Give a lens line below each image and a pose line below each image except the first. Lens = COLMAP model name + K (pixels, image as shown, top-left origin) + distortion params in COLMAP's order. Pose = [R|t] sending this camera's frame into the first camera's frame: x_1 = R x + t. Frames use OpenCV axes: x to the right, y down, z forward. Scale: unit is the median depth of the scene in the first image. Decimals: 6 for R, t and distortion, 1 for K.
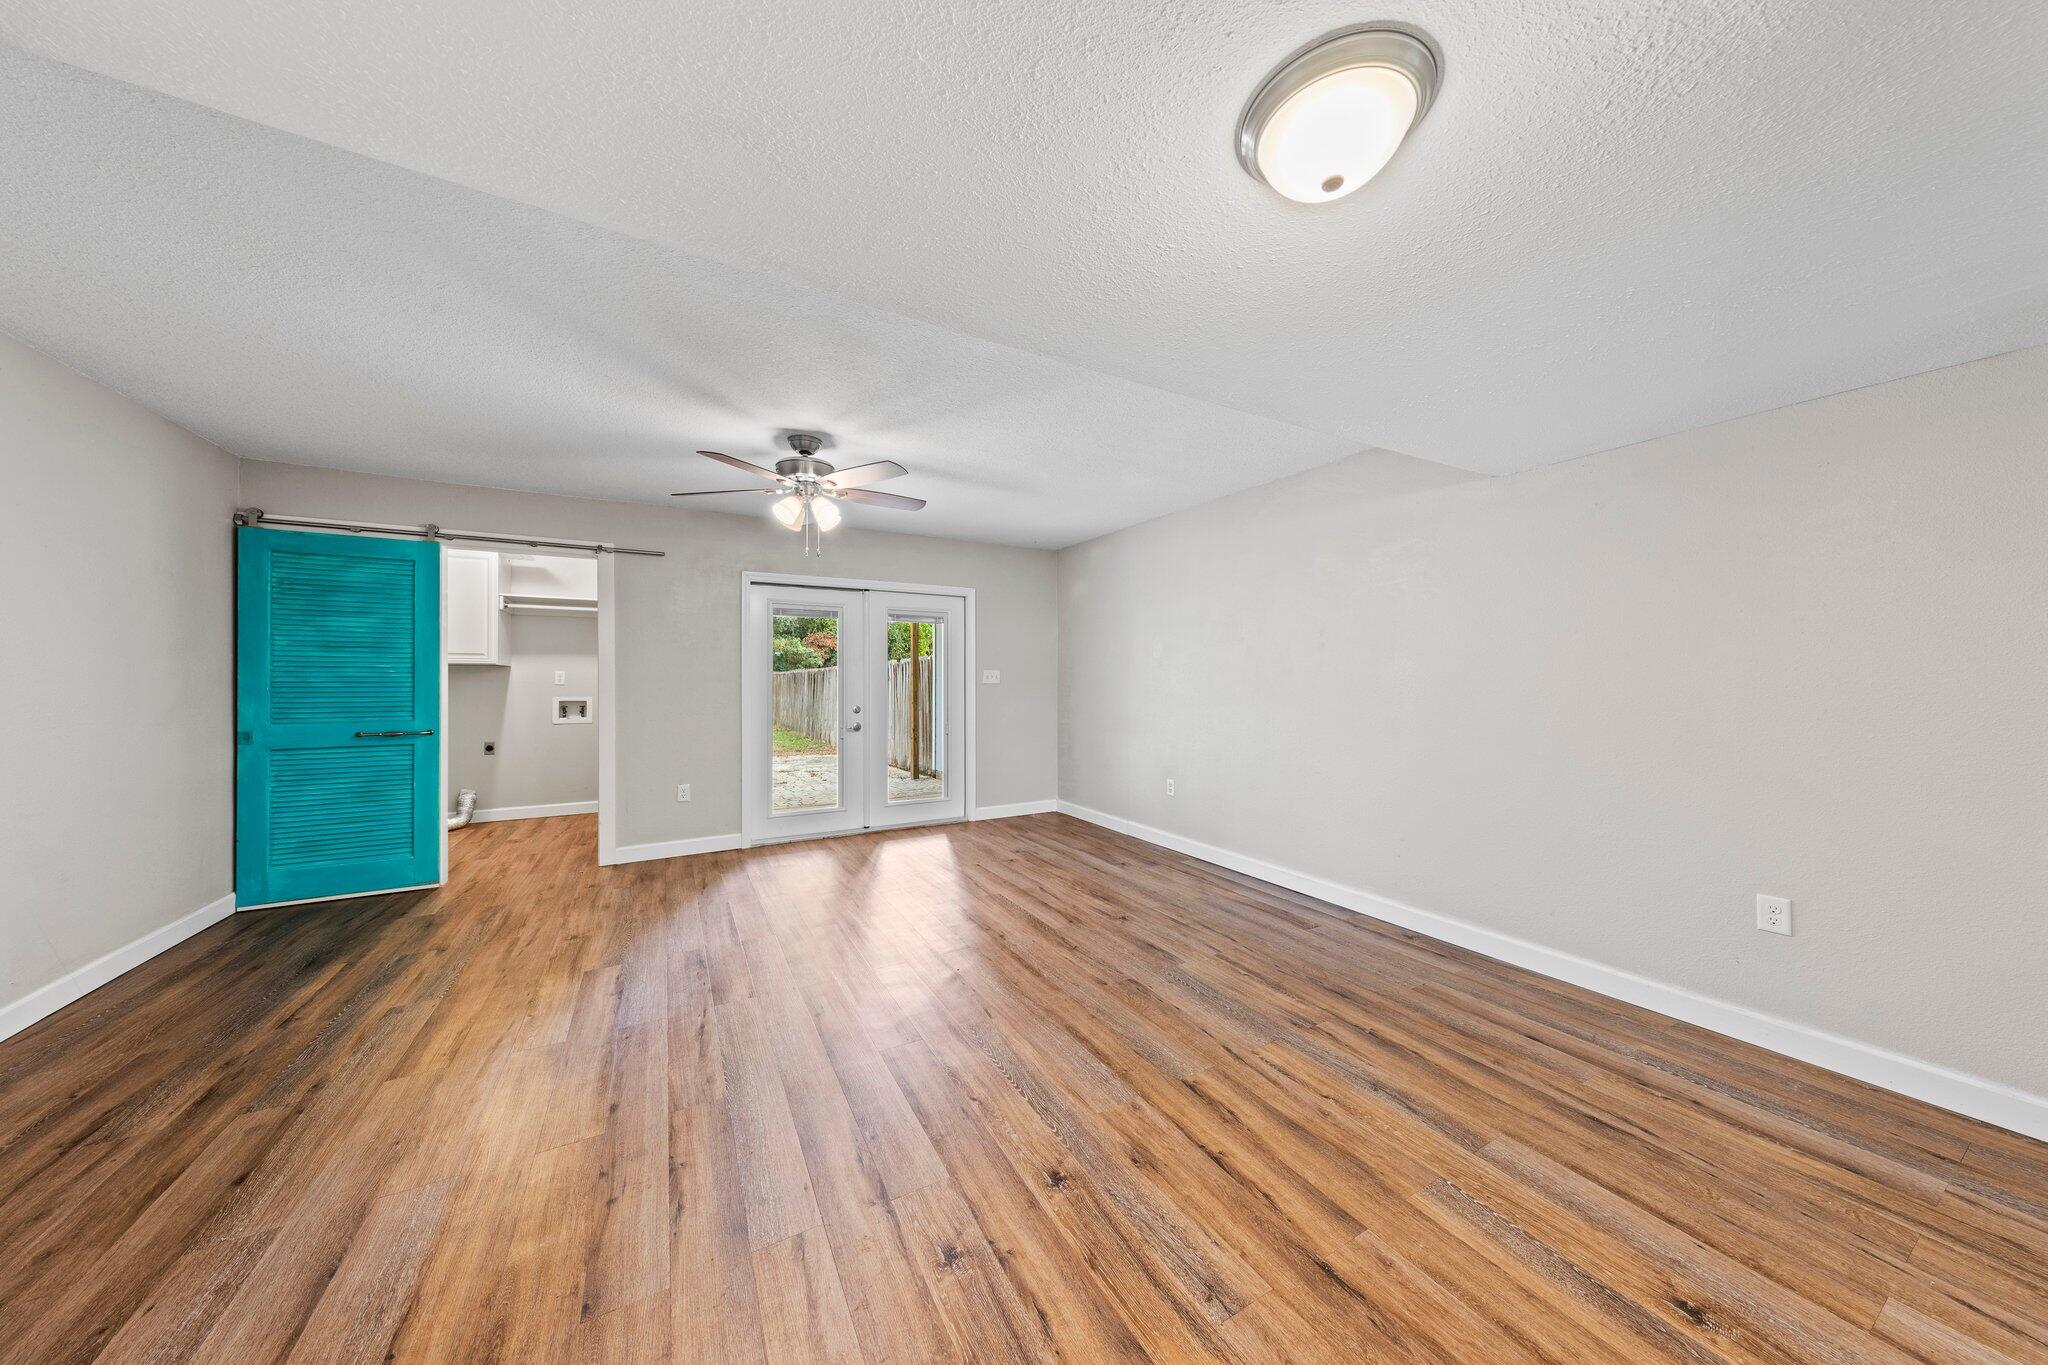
lens RADIAL K [[635.8, 0, 1023.5], [0, 635.8, 680.4], [0, 0, 1]] dist [0.006137, -0.000619]
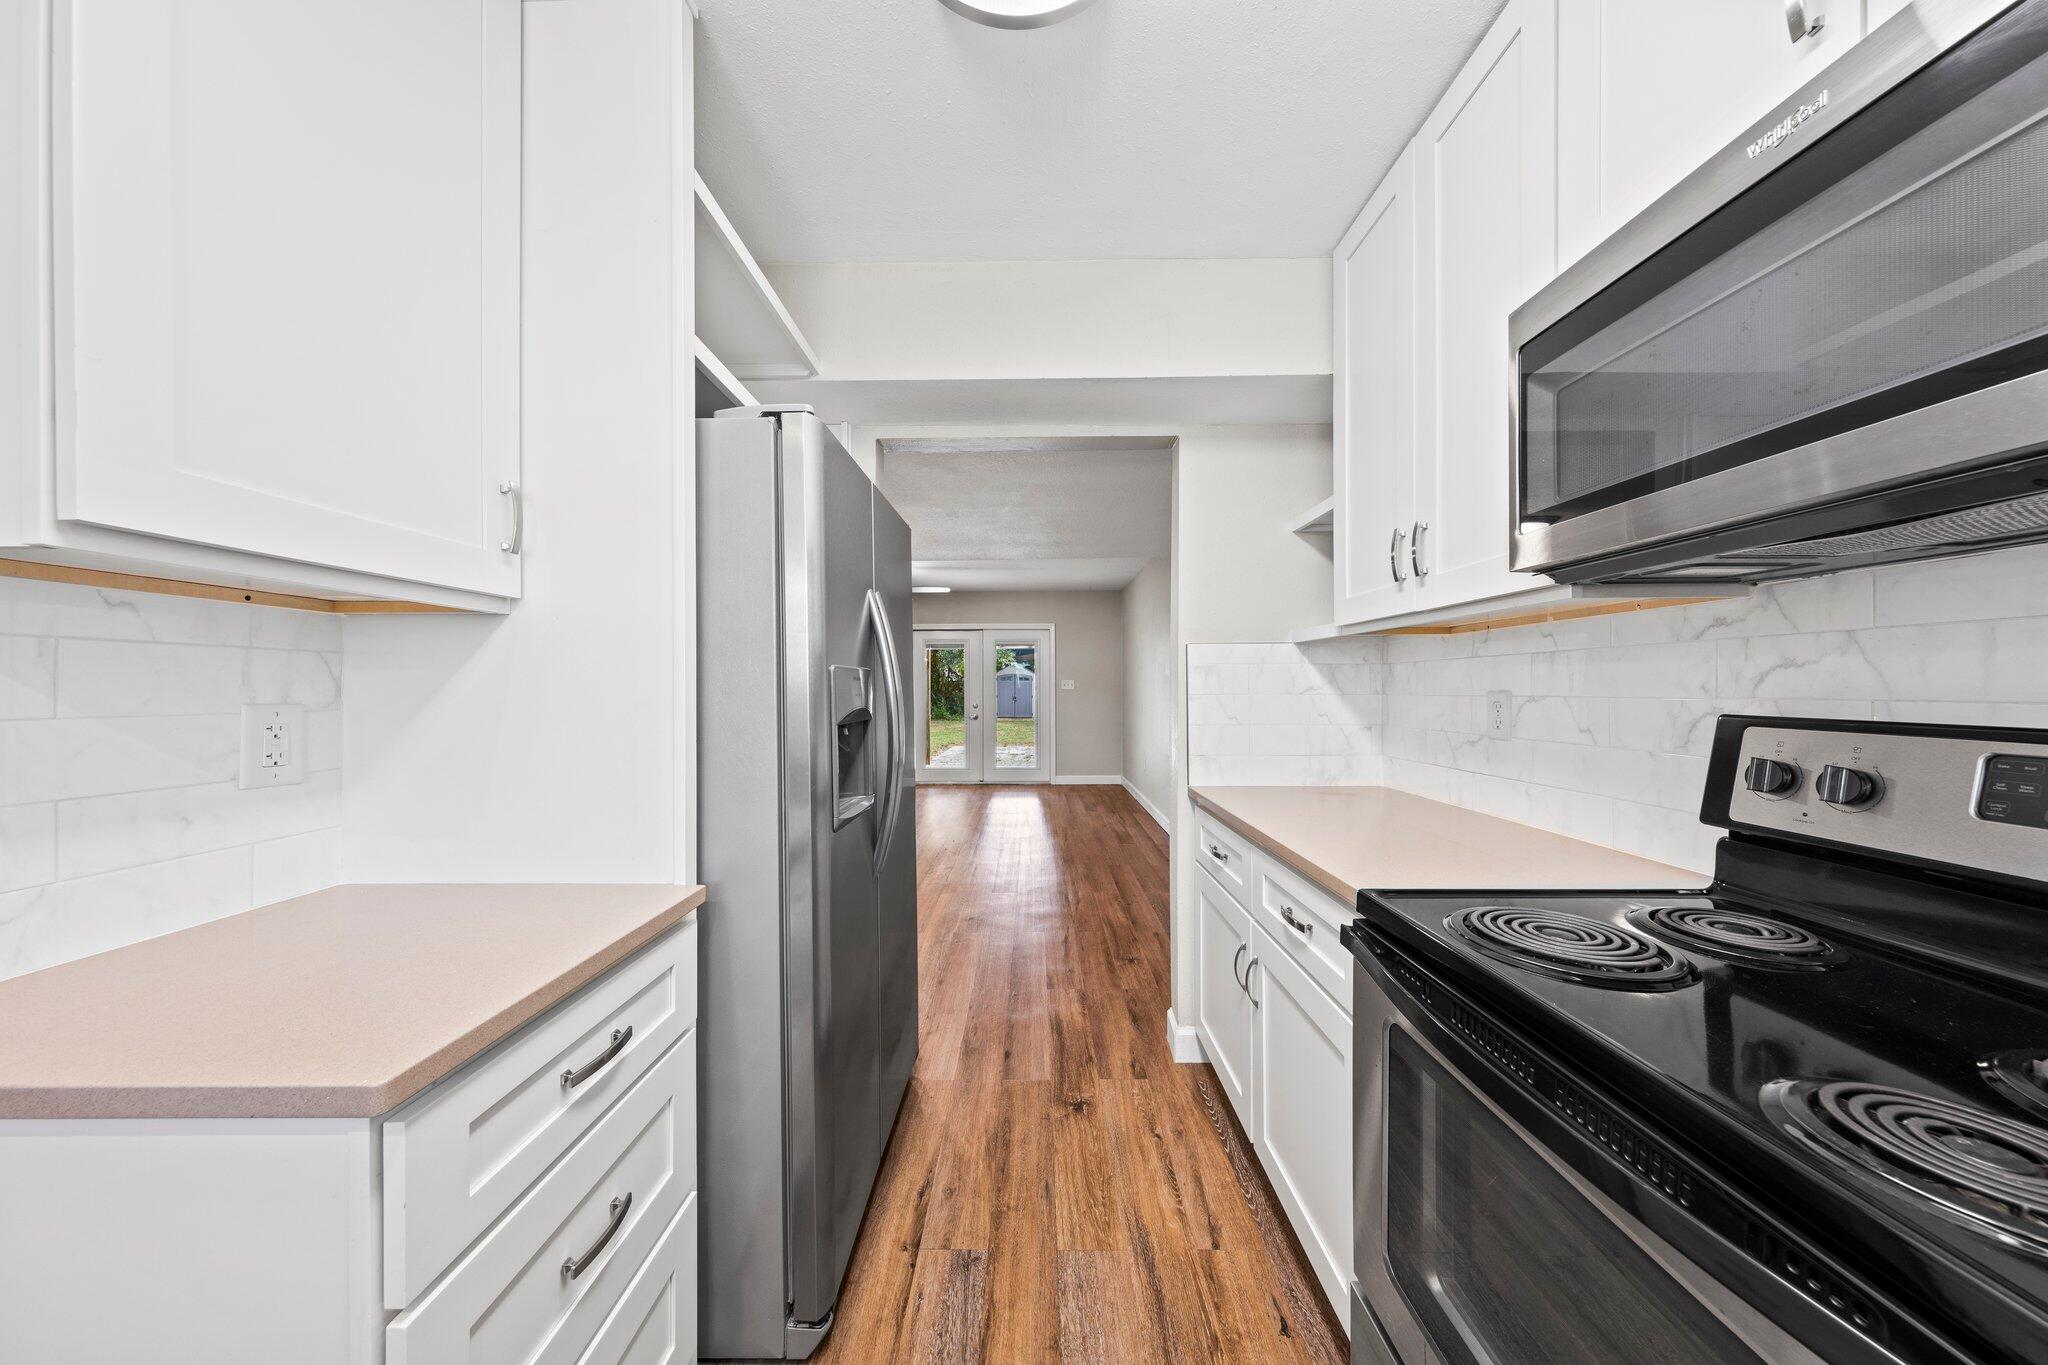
lens RADIAL K [[635.8, 0, 1041.4], [0, 635.8, 689.5], [0, 0, 1]] dist [0.006137, -0.000619]
pose [[0.875921, 0.003687, -0.482441, 0.869928], [-0.002912, 0.999993, 0.002355, 0.003156], [0.482446, -0.000658, 0.875925, -0.405867]]
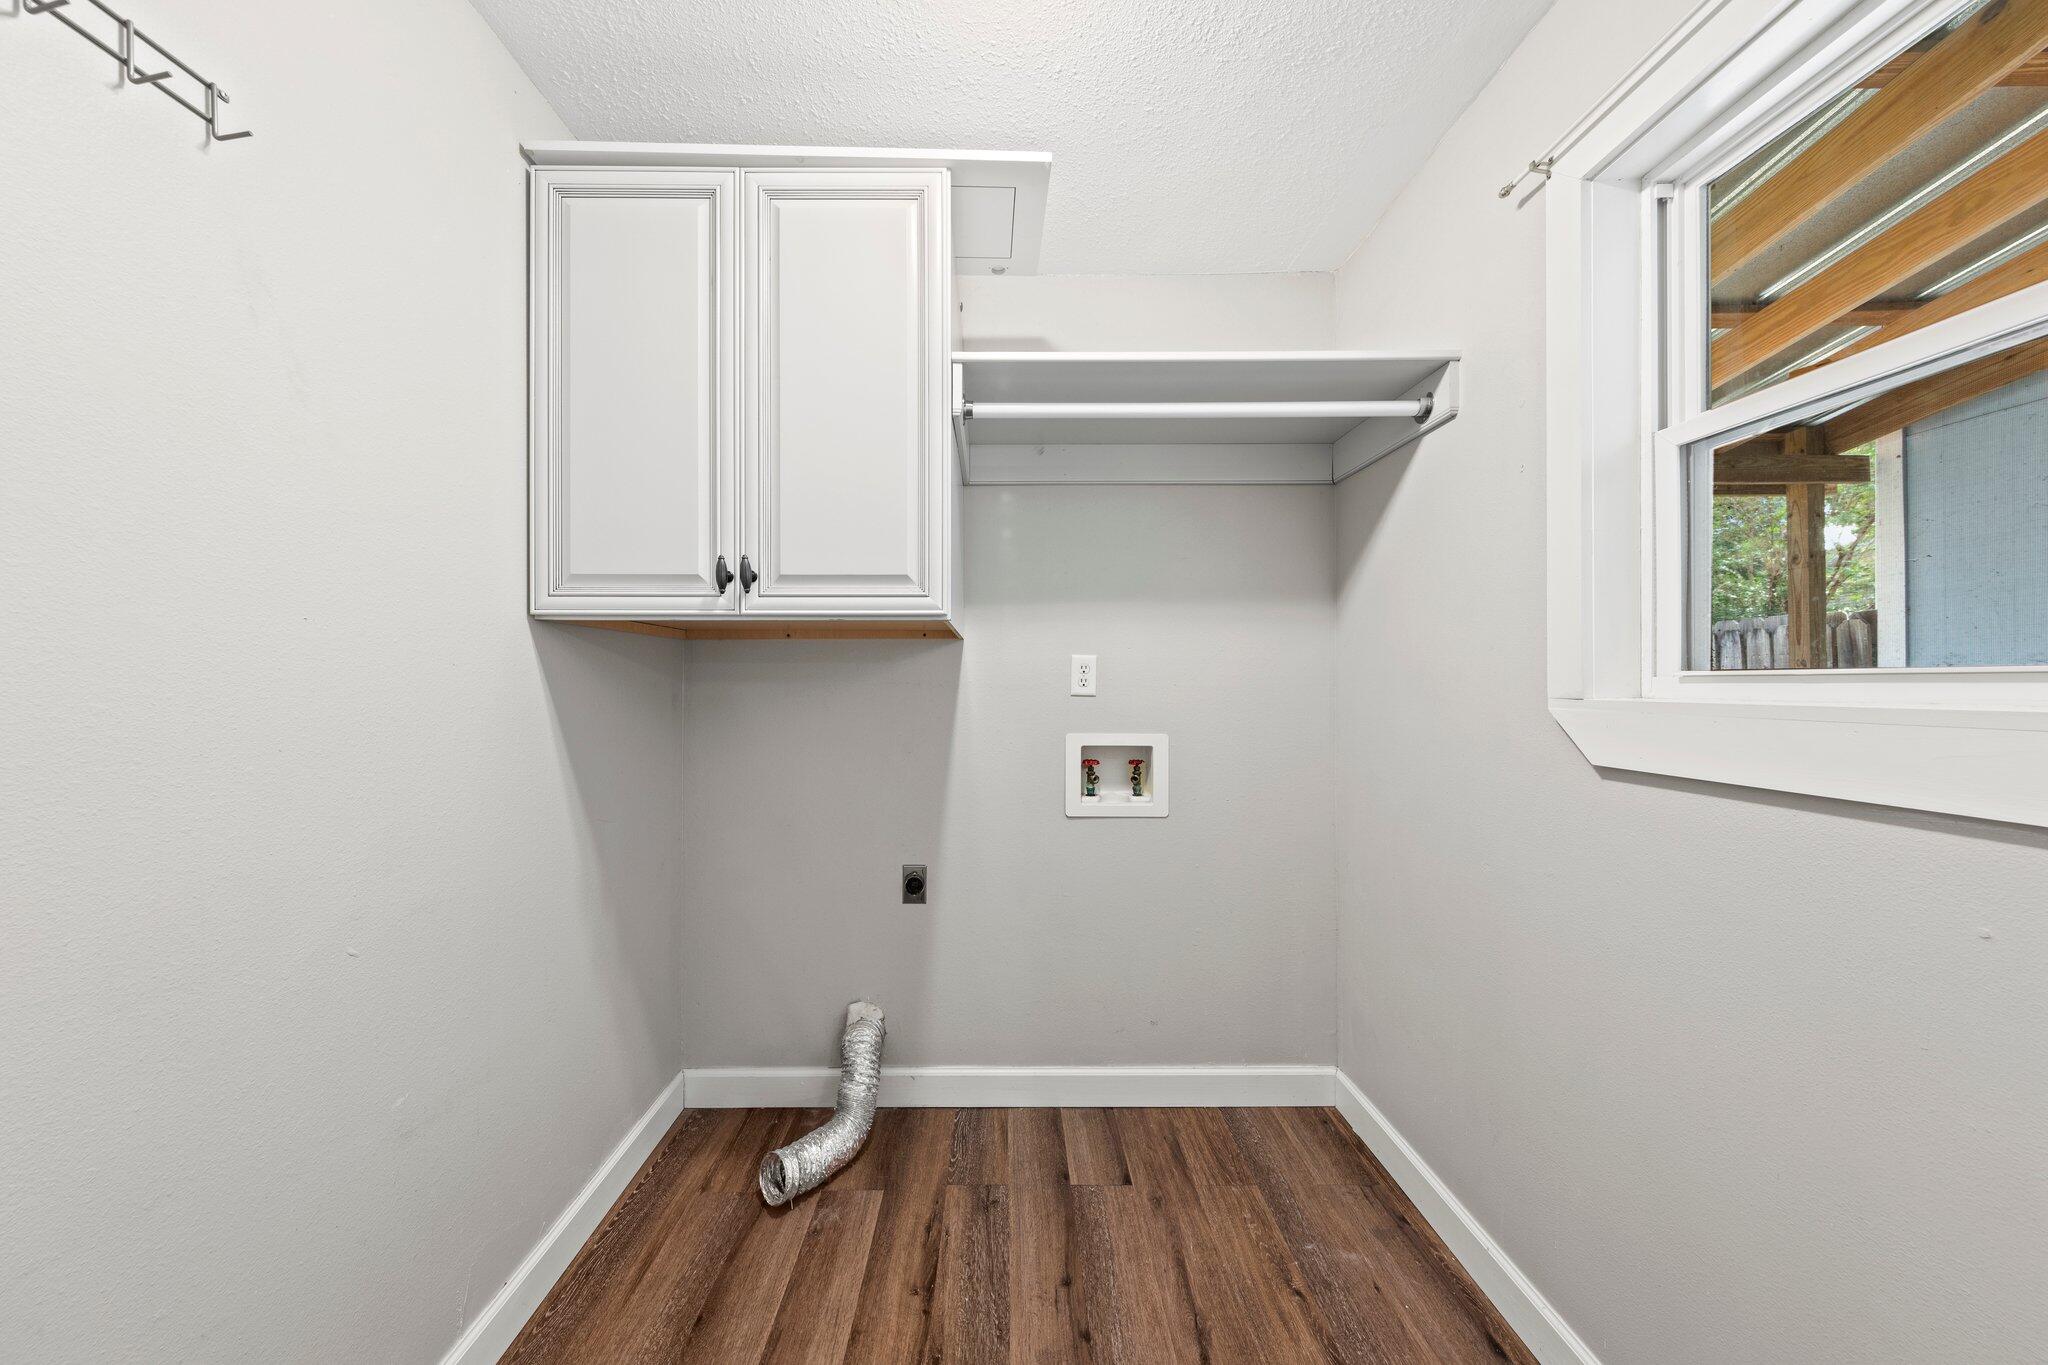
lens RADIAL K [[635.8, 0, 1044.1], [0, 635.8, 717.0], [0, 0, 1]] dist [0.006137, -0.000619]
pose [[0.881515, -0.007356, -0.472098, -0.830861], [0.013688, 0.999857, 0.009981, 0.020392], [0.471957, -0.015260, 0.881490, 0.993572]]
